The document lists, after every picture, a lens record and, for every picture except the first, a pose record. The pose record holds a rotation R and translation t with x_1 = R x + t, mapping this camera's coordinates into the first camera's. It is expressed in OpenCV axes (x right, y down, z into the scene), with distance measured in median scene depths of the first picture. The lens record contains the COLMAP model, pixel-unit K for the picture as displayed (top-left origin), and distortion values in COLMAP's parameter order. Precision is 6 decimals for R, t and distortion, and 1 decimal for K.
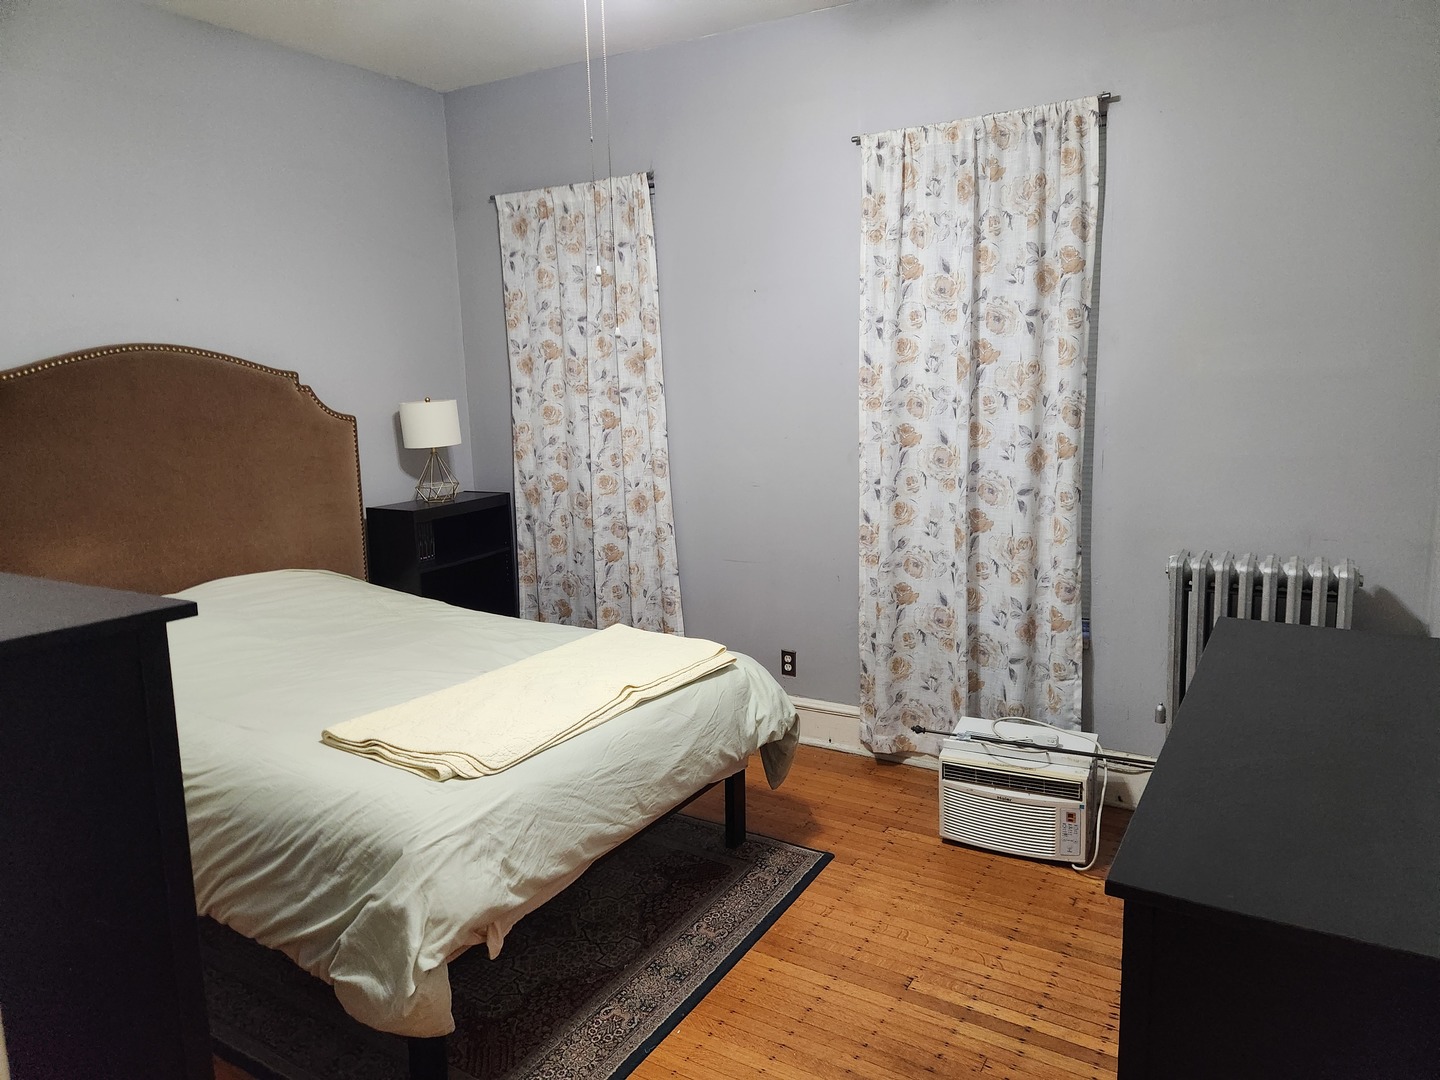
lens RADIAL K [[958.1, 0, 728.9], [0, 958.1, 531.0], [0, 0, 1]] dist [0.075675, -0.070681]
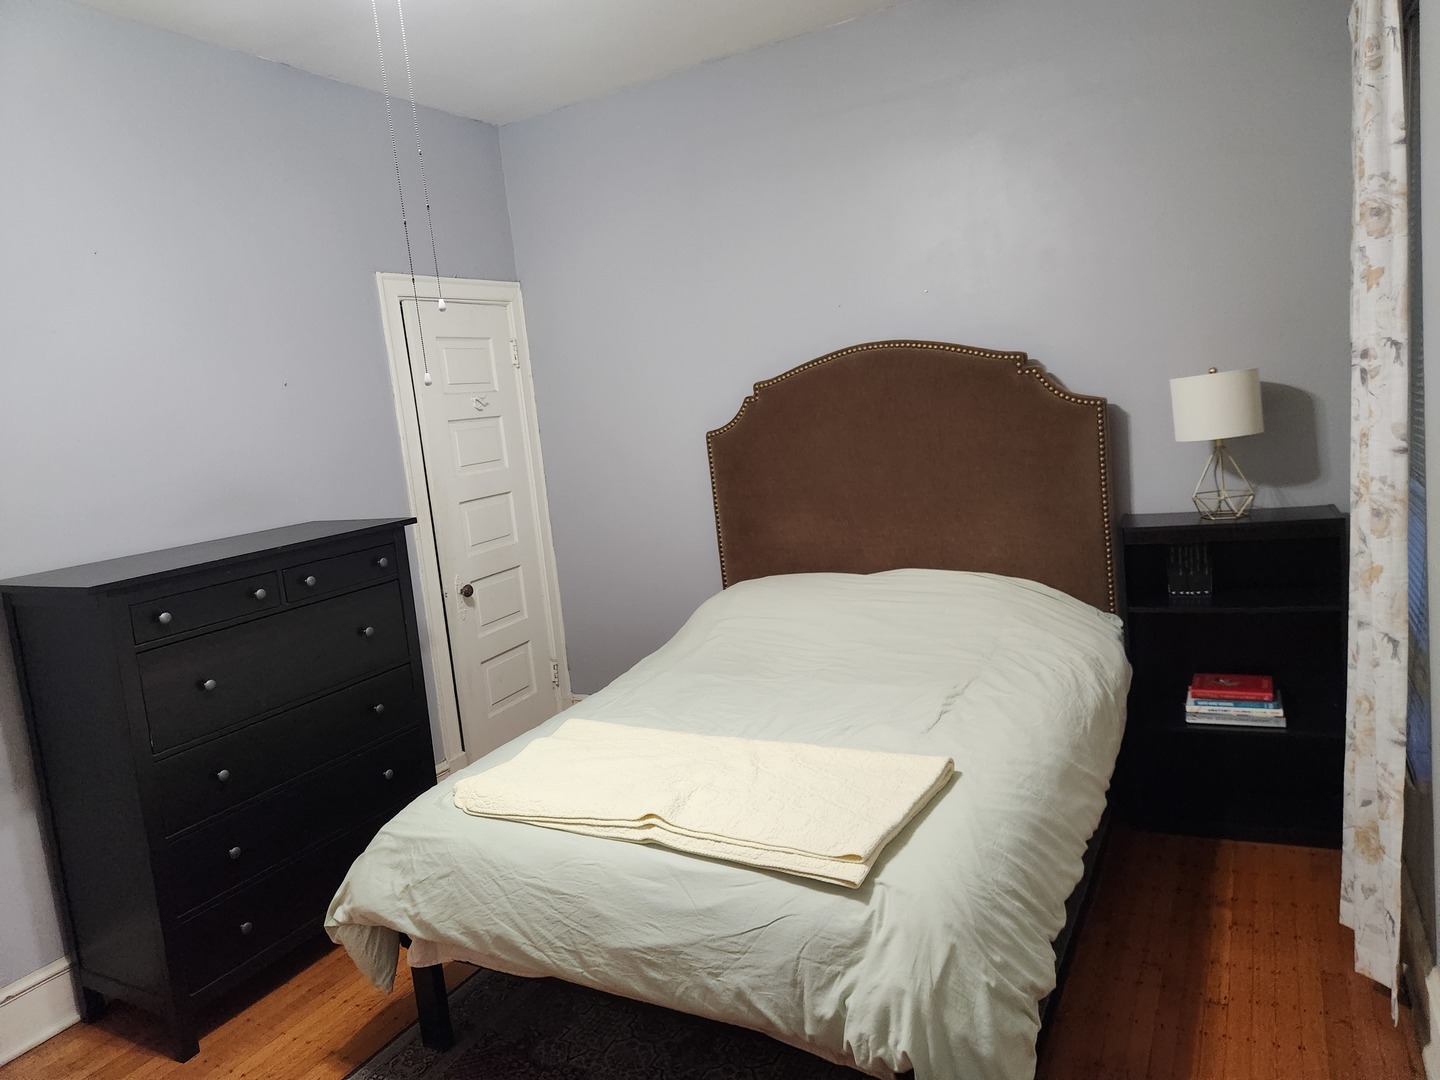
lens RADIAL K [[958.1, 0, 728.9], [0, 958.1, 531.0], [0, 0, 1]] dist [0.075675, -0.070681]
pose [[0.051235, 0.157707, -0.986156, 0.654038], [-0.055174, 0.986392, 0.154879, -0.193334], [0.997161, 0.046475, 0.059239, 1.068644]]
